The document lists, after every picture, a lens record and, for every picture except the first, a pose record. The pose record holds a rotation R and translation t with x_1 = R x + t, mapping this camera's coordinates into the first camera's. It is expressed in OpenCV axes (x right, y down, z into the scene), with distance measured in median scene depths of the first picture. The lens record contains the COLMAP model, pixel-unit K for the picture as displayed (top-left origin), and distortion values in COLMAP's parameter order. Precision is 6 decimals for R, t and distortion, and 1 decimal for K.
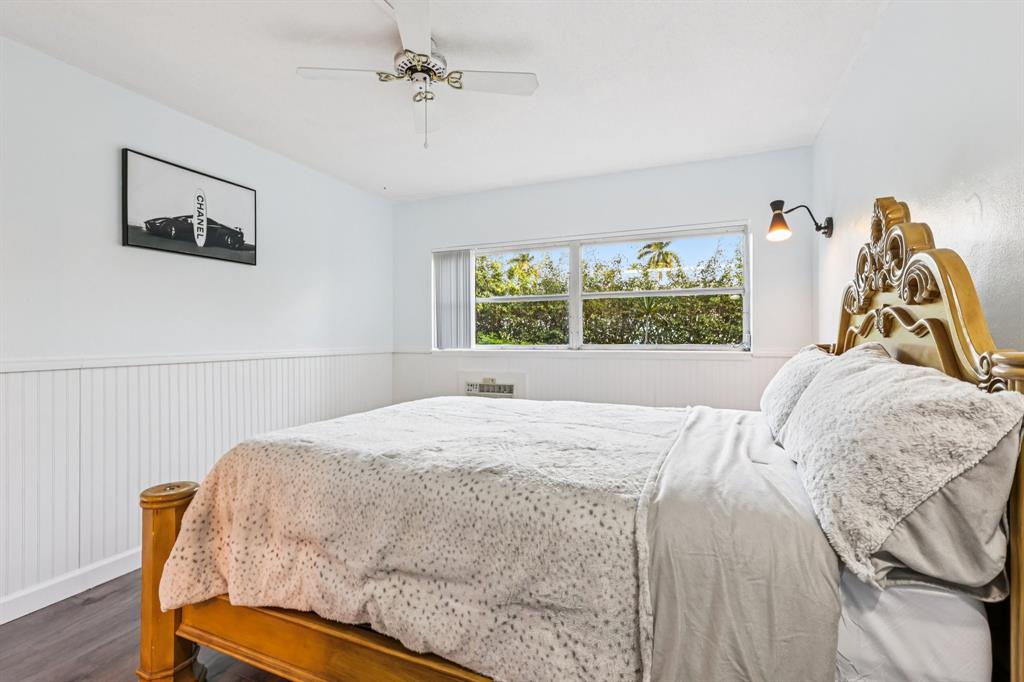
lens RADIAL K [[459.7, 0, 512.0], [0, 459.7, 341.0], [0, 0, 1]] dist [-0.000075, 0.000090]
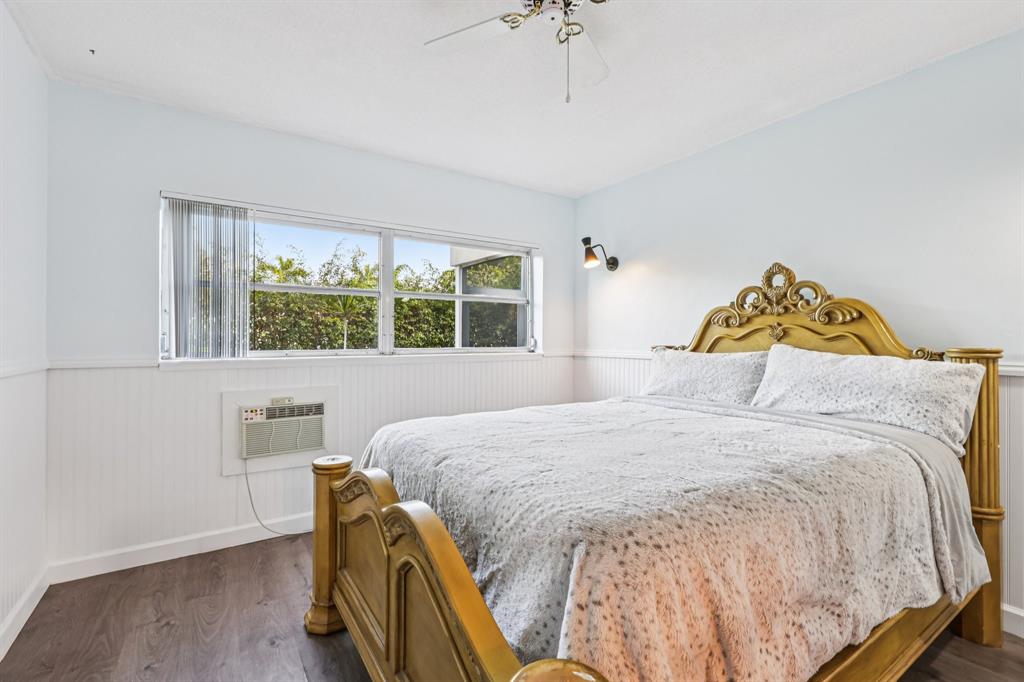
lens RADIAL K [[459.7, 0, 512.0], [0, 459.7, 341.0], [0, 0, 1]] dist [-0.000075, 0.000090]
pose [[0.548295, -0.001011, 0.836285, -0.671977], [0.001059, 0.999999, 0.000515, -0.010416], [-0.836285, 0.000603, 0.548295, 0.479143]]
